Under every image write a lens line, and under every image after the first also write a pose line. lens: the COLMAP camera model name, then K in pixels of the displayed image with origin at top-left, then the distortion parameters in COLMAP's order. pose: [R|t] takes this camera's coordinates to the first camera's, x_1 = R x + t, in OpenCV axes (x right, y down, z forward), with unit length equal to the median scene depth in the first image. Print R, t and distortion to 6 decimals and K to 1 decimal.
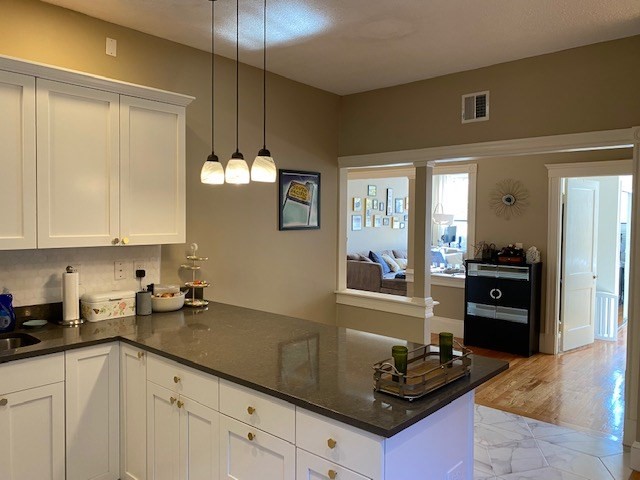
lens RADIAL K [[487.2, 0, 319.5], [0, 487.2, 236.9], [0, 0, 1]] dist [0.029486, -0.049078]
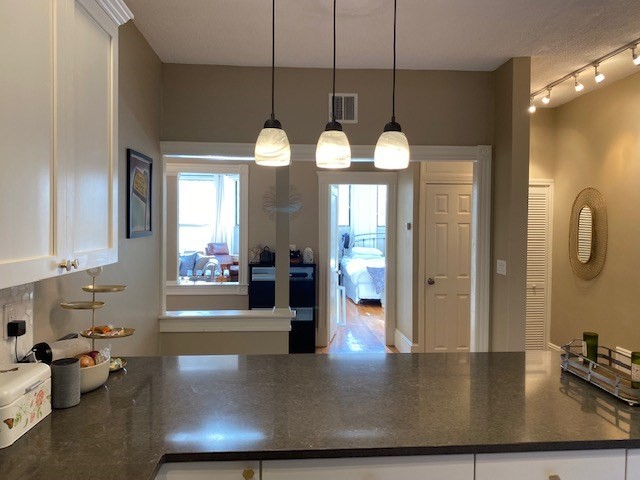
lens RADIAL K [[487.2, 0, 323.5], [0, 487.2, 236.0], [0, 0, 1]] dist [0.029486, -0.049078]
pose [[0.691276, -0.022900, 0.722228, -0.561656], [0.030122, 0.999542, 0.002861, -0.013727], [-0.721962, 0.019777, 0.691650, 0.463391]]
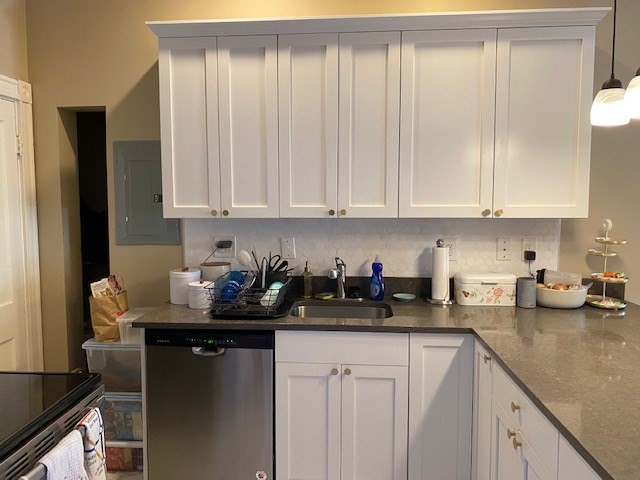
lens RADIAL K [[487.2, 0, 317.7], [0, 487.2, 233.5], [0, 0, 1]] dist [0.029486, -0.049078]
pose [[0.610378, 0.051667, -0.790423, 0.057874], [-0.023669, 0.998615, 0.046998, 0.011117], [0.791756, -0.009978, 0.610755, 0.261295]]
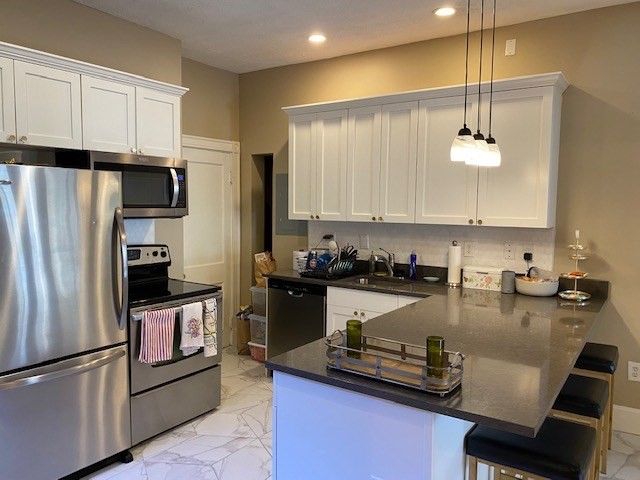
lens RADIAL K [[487.2, 0, 326.6], [0, 487.2, 250.9], [0, 0, 1]] dist [0.029486, -0.049078]
pose [[0.133208, 0.091578, -0.986848, 0.671533], [-0.050004, 0.995075, 0.085592, -0.005381], [0.989826, 0.037945, 0.137132, 0.473673]]
